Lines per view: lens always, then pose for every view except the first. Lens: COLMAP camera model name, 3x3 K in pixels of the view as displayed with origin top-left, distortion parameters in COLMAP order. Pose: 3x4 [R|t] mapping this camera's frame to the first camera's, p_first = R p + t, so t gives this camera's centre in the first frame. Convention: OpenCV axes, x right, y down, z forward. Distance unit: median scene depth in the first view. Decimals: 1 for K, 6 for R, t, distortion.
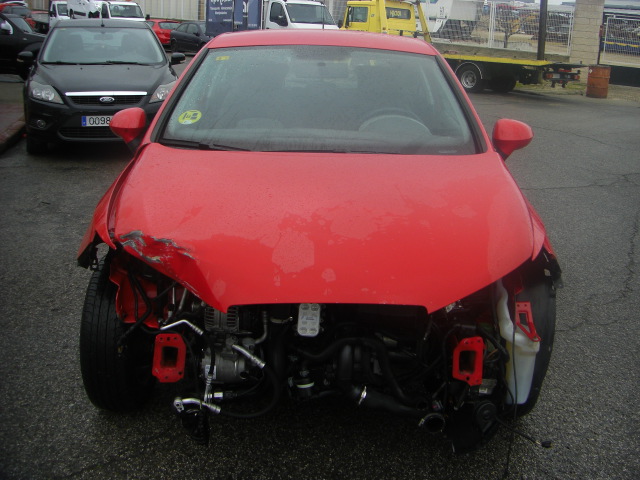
lens RADIAL K [[721.1, 0, 355.8], [0, 721.1, 203.1], [0, 0, 1]] dist [-0.160443, 0.067152]
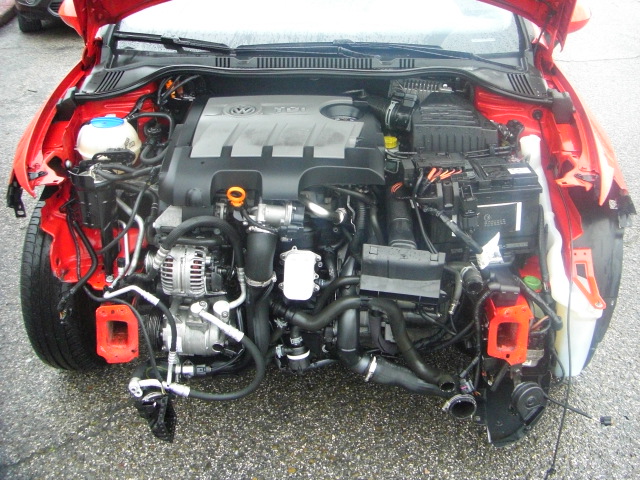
lens RADIAL K [[721.1, 0, 355.8], [0, 721.1, 203.1], [0, 0, 1]] dist [-0.160443, 0.067152]
pose [[0.999162, -0.007917, -0.040160, 0.025643], [0.015453, 0.981470, 0.190990, -0.058507], [0.037904, -0.191451, 0.980770, 0.264733]]
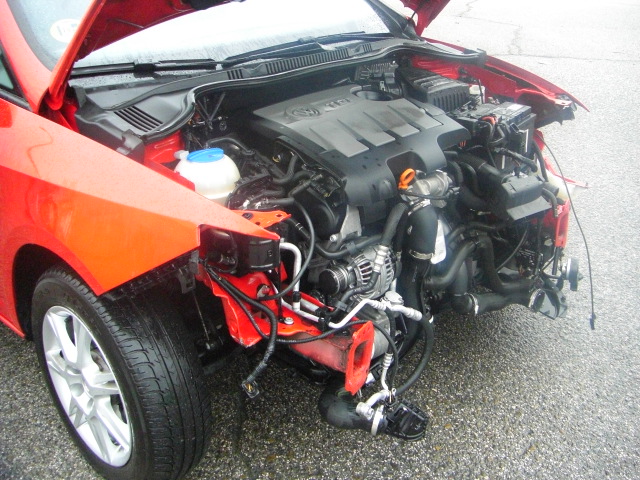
lens RADIAL K [[721.1, 0, 355.8], [0, 721.1, 203.1], [0, 0, 1]] dist [-0.160443, 0.067152]
pose [[0.707604, -0.304066, 0.637840, -0.626019], [0.189834, 0.951296, 0.242897, -0.095884], [-0.680631, -0.050791, 0.730863, 0.451810]]
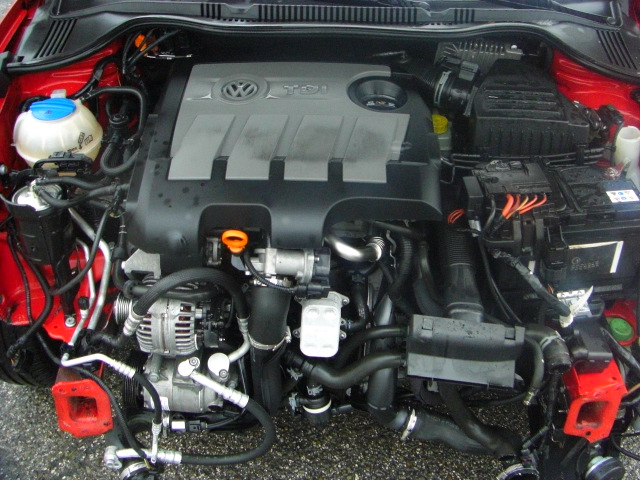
lens RADIAL K [[721.1, 0, 355.8], [0, 721.1, 203.1], [0, 0, 1]] dist [-0.160443, 0.067152]
pose [[0.999424, 0.012754, -0.031450, -0.019675], [0.000769, 0.917948, 0.396699, -0.154403], [0.033929, -0.396495, 0.917410, 0.504948]]
